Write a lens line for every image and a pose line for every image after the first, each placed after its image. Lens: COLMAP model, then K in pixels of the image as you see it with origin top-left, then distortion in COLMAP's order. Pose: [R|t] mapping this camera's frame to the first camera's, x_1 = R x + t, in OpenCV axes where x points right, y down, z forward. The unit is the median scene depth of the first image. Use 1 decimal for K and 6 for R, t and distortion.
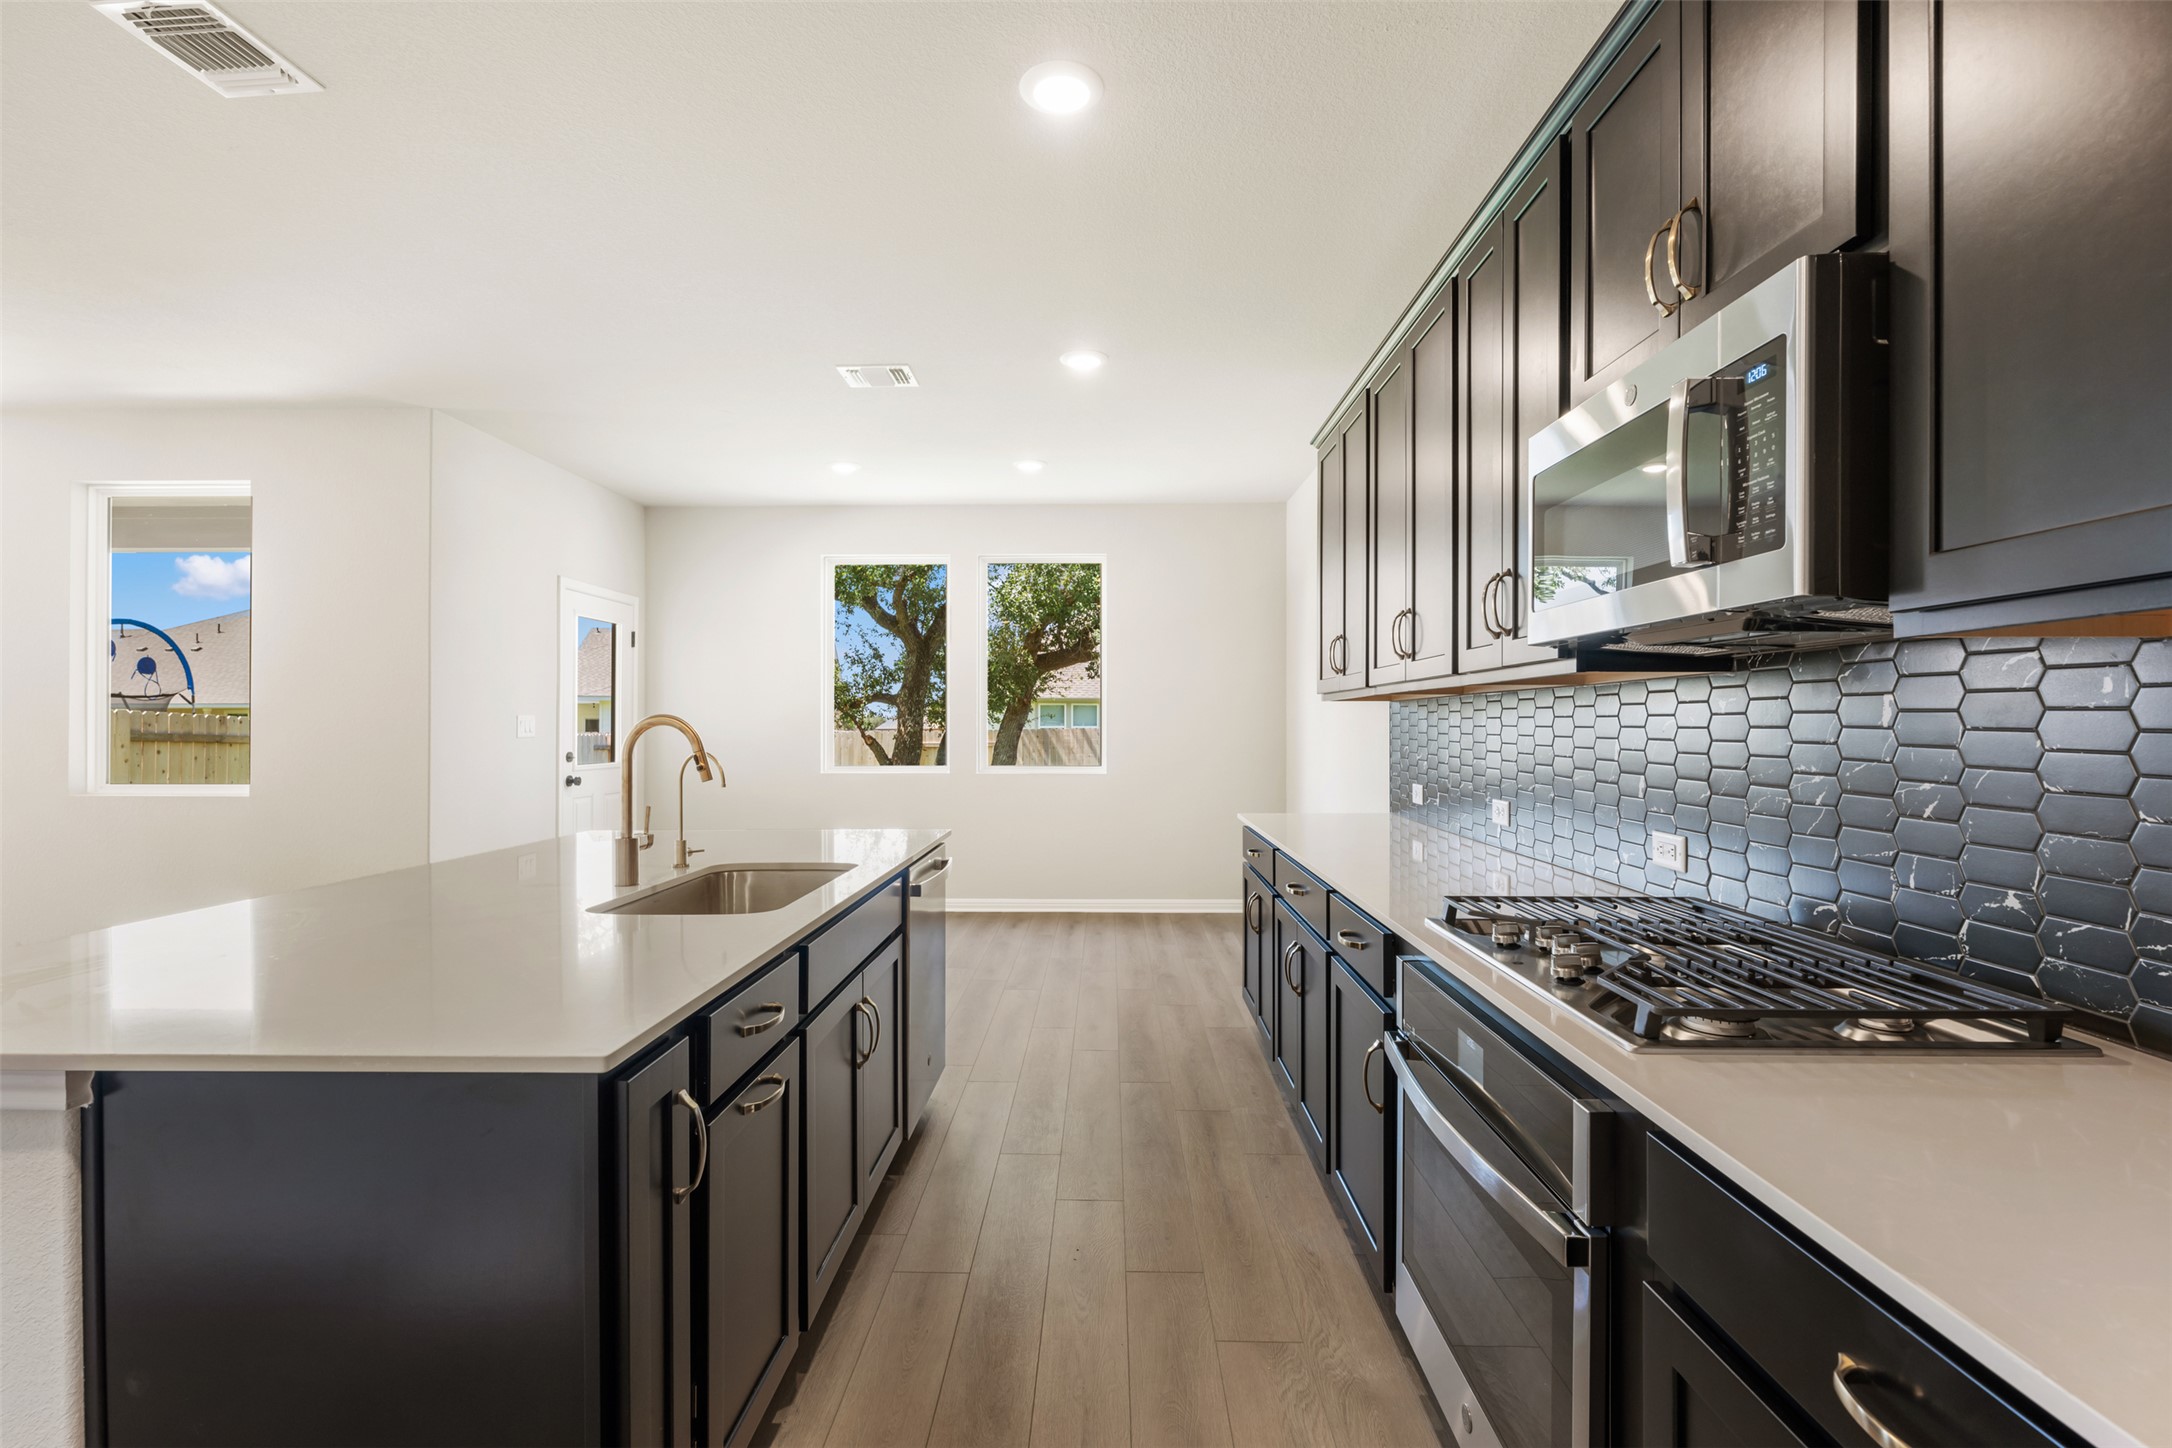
lens RADIAL K [[1002.9, 0, 1087.3], [0, 1002.9, 723.7], [0, 0, 1]] dist [0.000280, 0.000073]
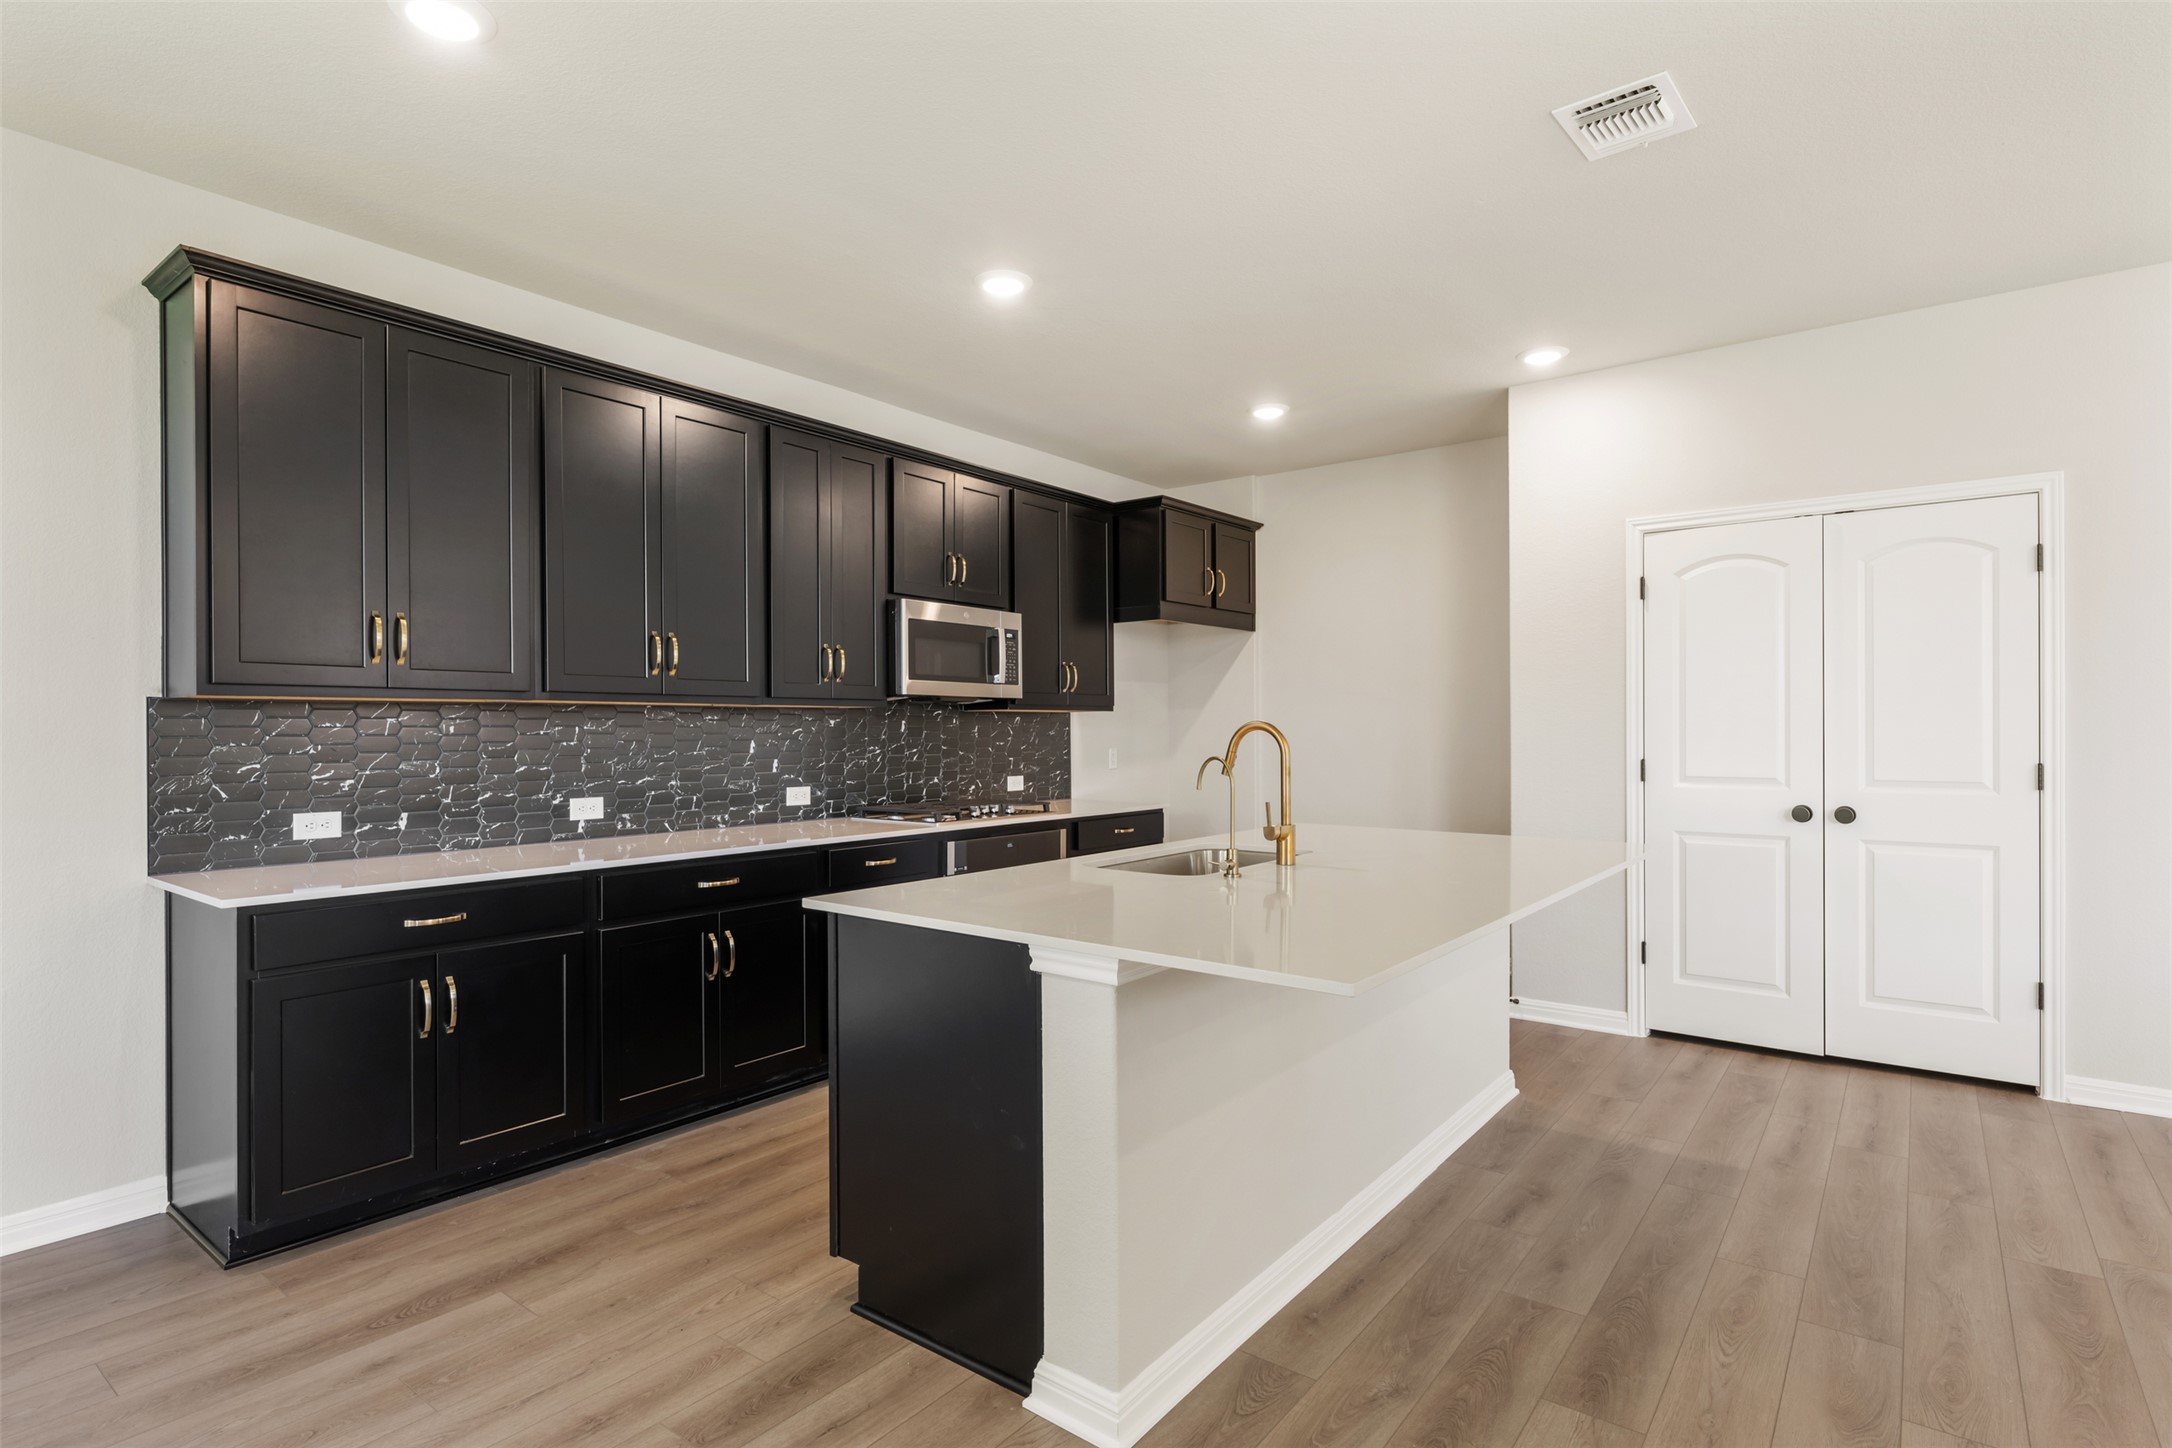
lens RADIAL K [[1072.7, 0, 1087.4], [0, 1072.7, 729.4], [0, 0, 1]] dist [-0.017132, -0.000949]
pose [[-0.807200, 0.004967, 0.590257, -0.703864], [0.006026, 0.999982, -0.000173, 0.000288], [-0.590248, 0.003417, -0.807215, 1.494870]]
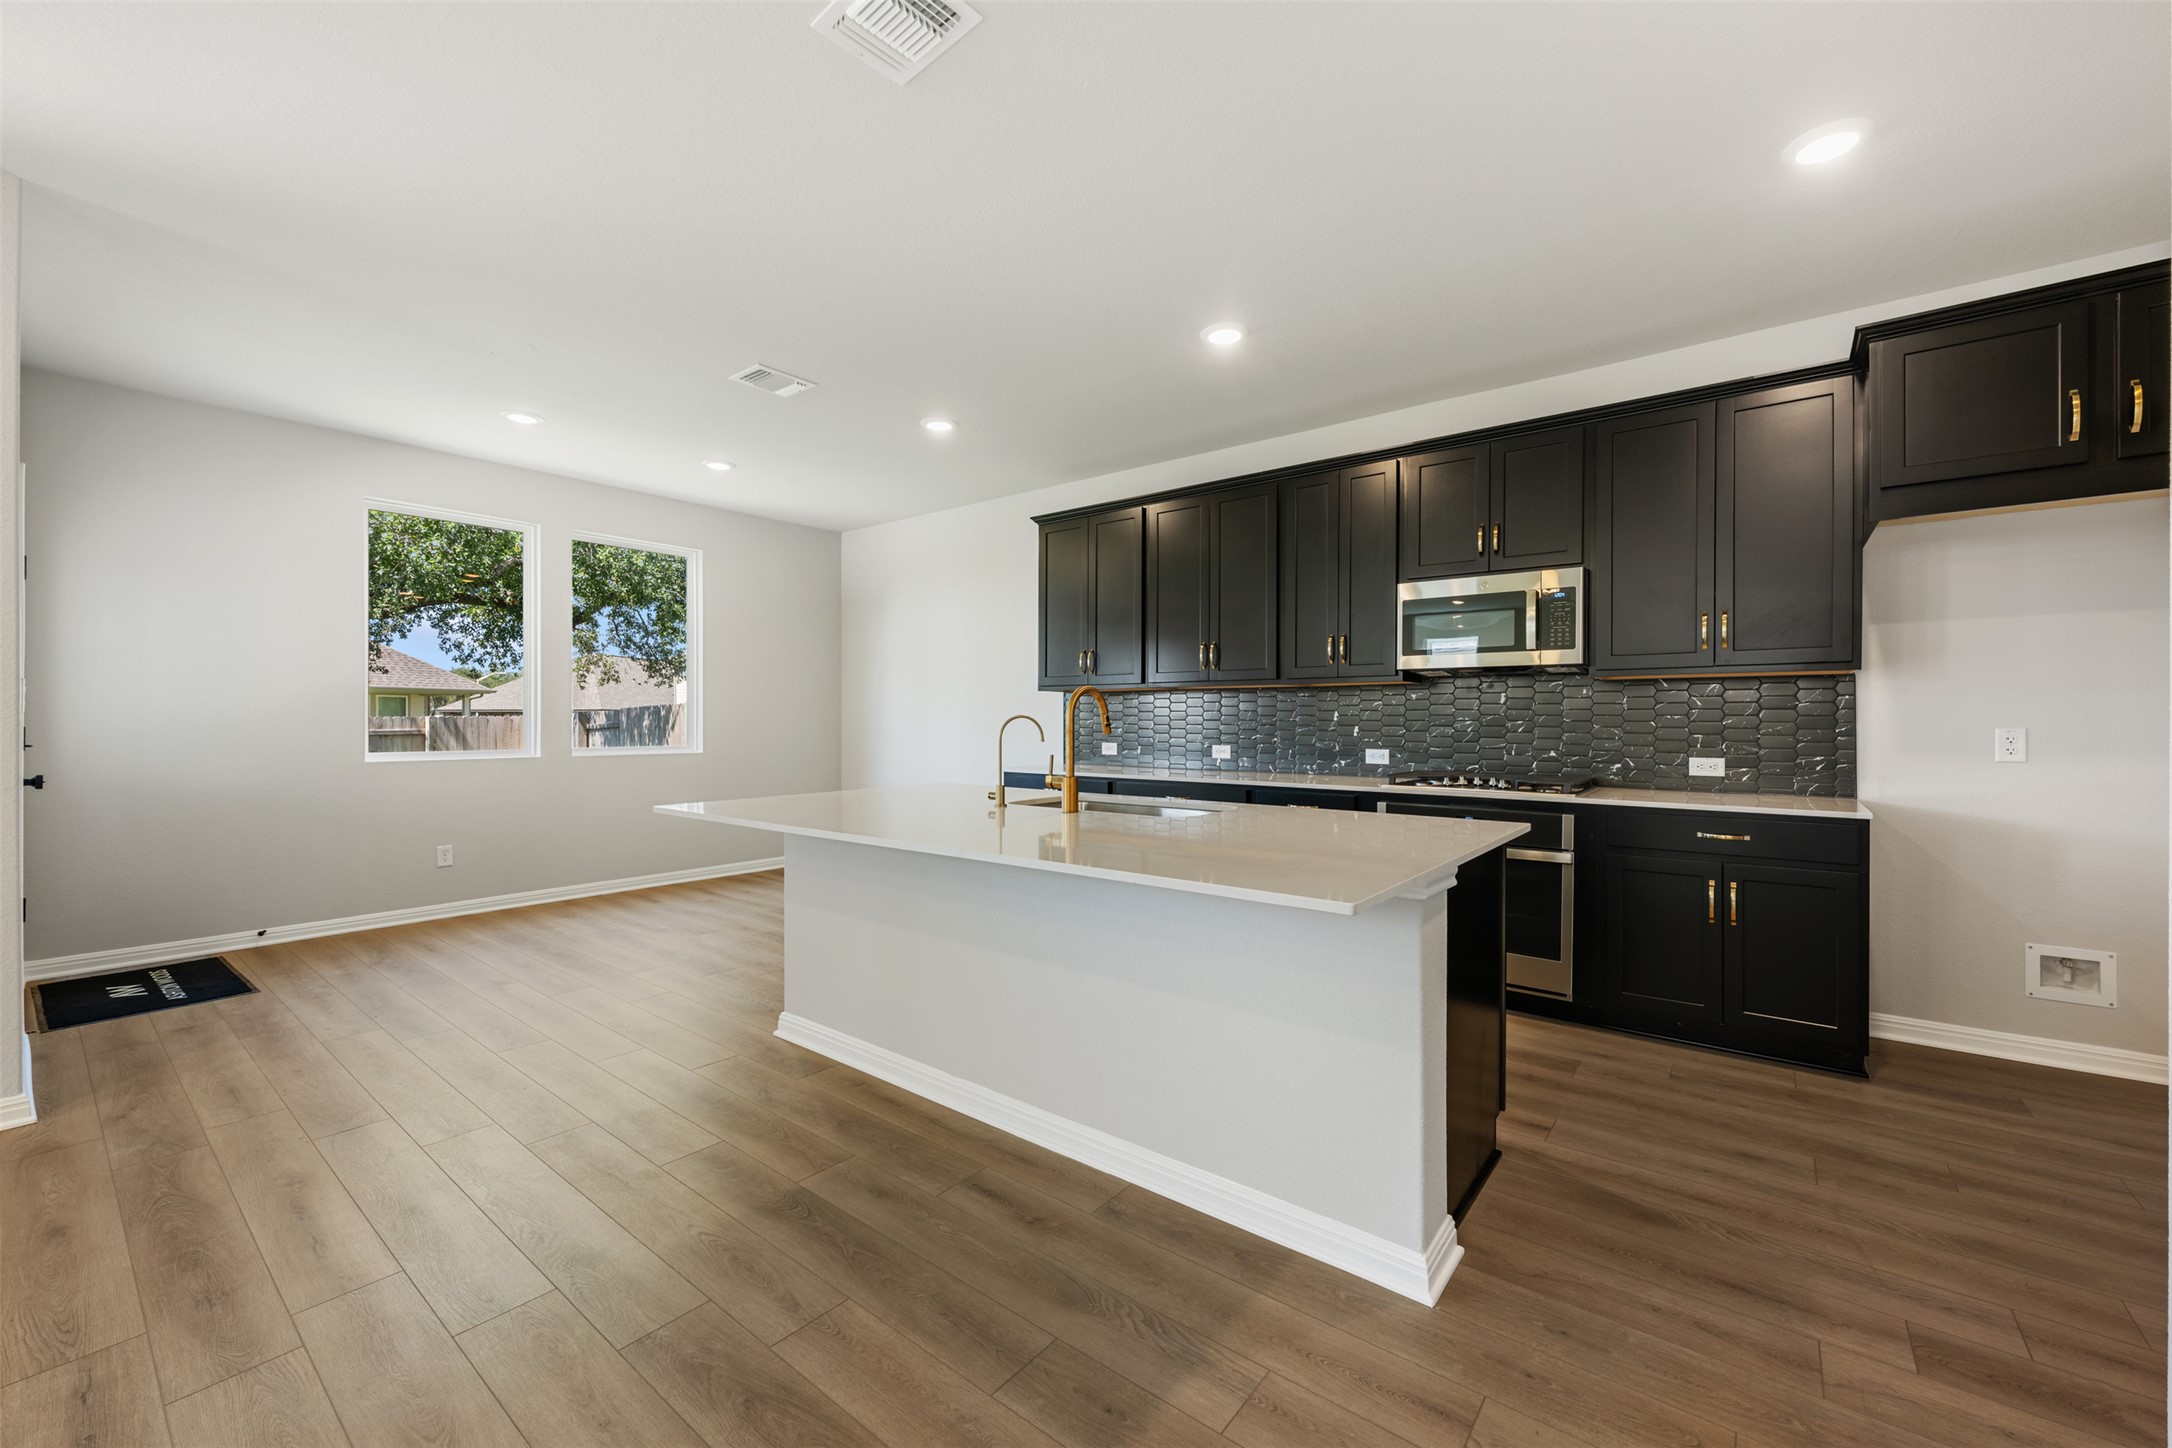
lens RADIAL K [[863.3, 0, 1081.9], [0, 863.3, 715.3], [0, 0, 1]] dist [-0.012507, -0.001151]
pose [[0.600108, 0.006726, 0.799890, -0.948465], [-0.002092, 0.999974, -0.006839, 0.027320], [-0.799916, 0.002431, 0.600107, 0.209605]]
